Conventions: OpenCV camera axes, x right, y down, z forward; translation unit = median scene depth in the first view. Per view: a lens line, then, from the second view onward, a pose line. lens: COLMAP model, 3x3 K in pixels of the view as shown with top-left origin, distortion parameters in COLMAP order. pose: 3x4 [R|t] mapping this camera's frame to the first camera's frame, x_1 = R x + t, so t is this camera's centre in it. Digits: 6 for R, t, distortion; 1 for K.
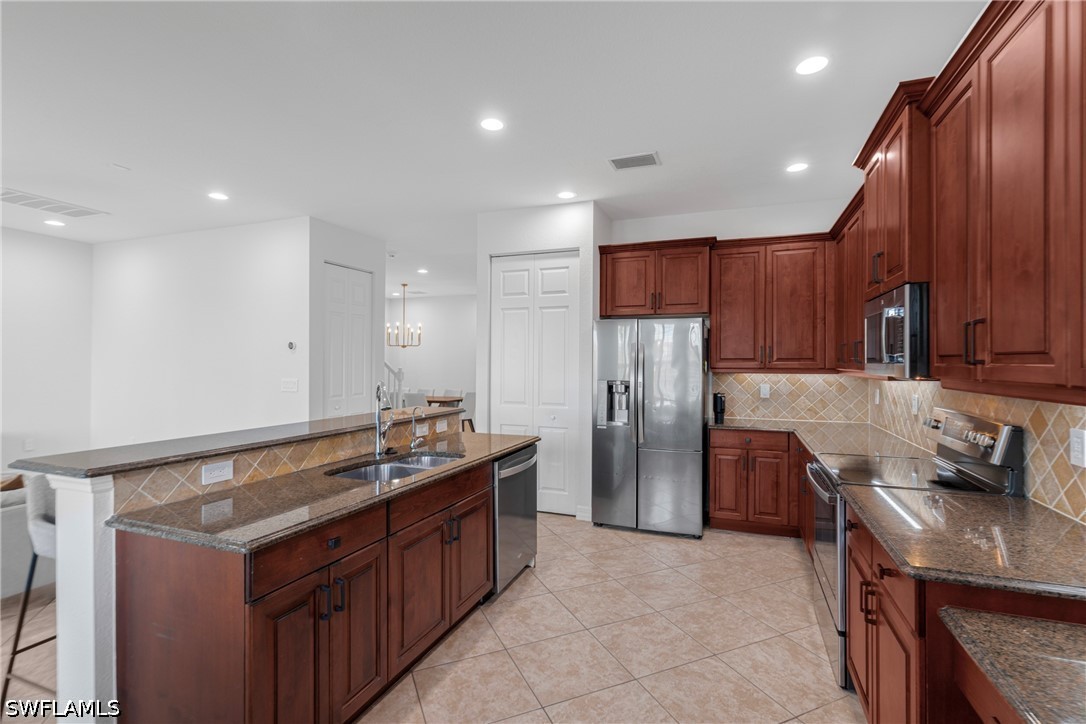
lens RADIAL K [[499.2, 0, 541.7], [0, 499.2, 360.9], [0, 0, 1]] dist [-0.008193, 0.003023]
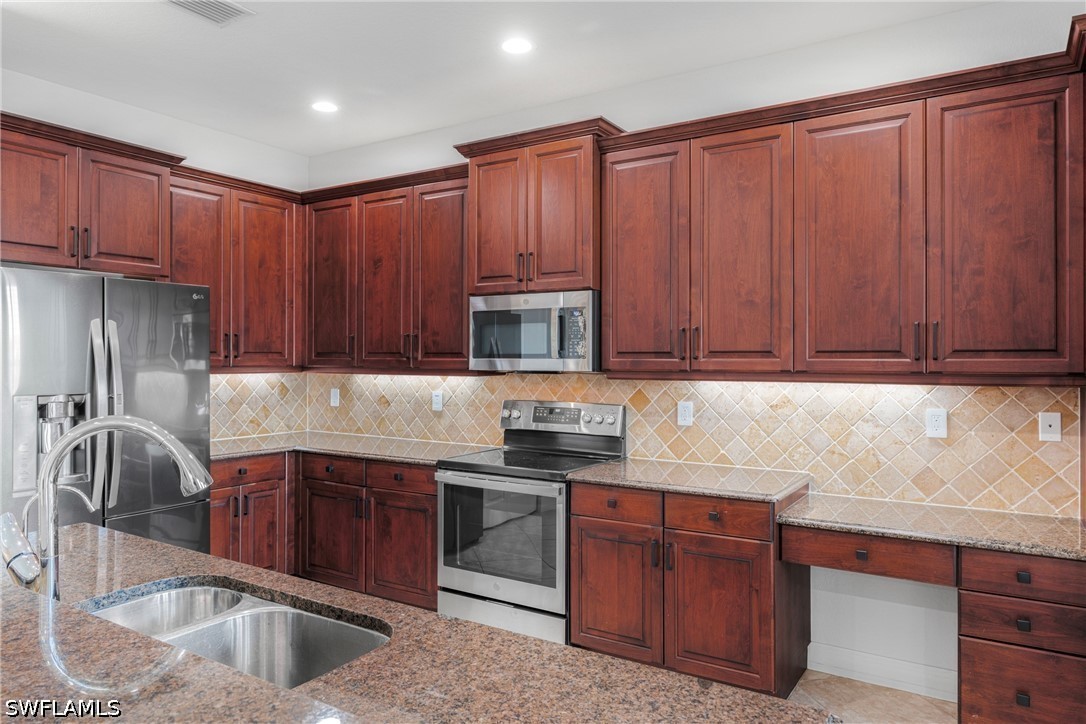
lens RADIAL K [[720.2, 0, 545.7], [0, 720.2, 356.6], [0, 0, 1]] dist [-0.001987, 0.001520]
pose [[0.197966, 0.000622, 0.980209, -0.585982], [-0.002689, 0.999996, -0.000091, 0.000733], [-0.980205, -0.002618, 0.197967, 0.488697]]
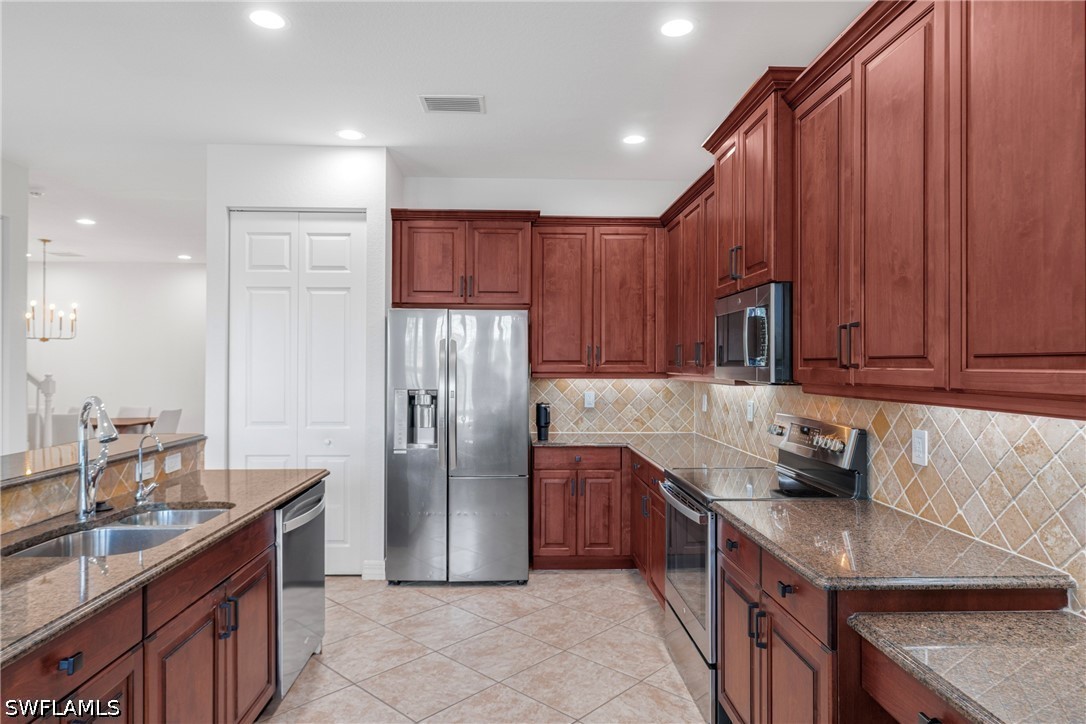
lens RADIAL K [[658.3, 0, 532.0], [0, 658.3, 364.7], [0, 0, 1]] dist [-0.006784, 0.006207]
pose [[0.919728, 0.000328, 0.392556, -0.109334], [-0.001429, 0.999996, 0.002513, -0.001038], [-0.392554, -0.002872, 0.919725, 0.021395]]
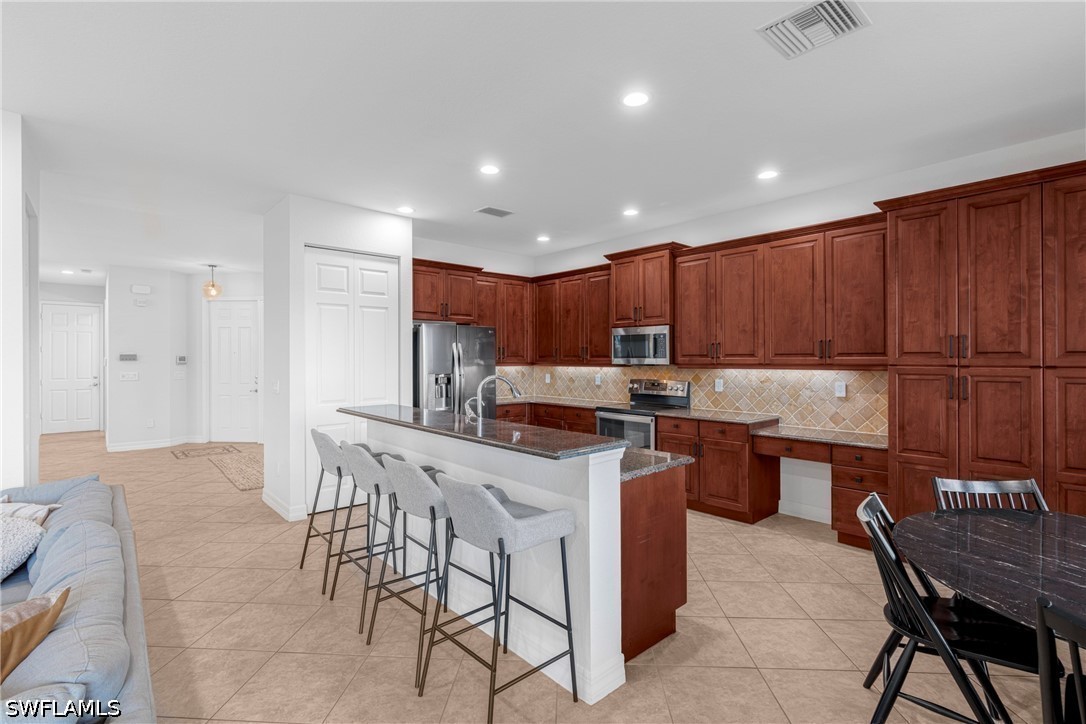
lens RADIAL K [[499.2, 0, 547.8], [0, 499.2, 359.8], [0, 0, 1]] dist [-0.008193, 0.003023]
pose [[0.453750, -0.006215, 0.891107, -1.056600], [0.003245, 0.999981, 0.005321, -0.000851], [-0.891123, 0.000477, 0.453761, 0.271706]]
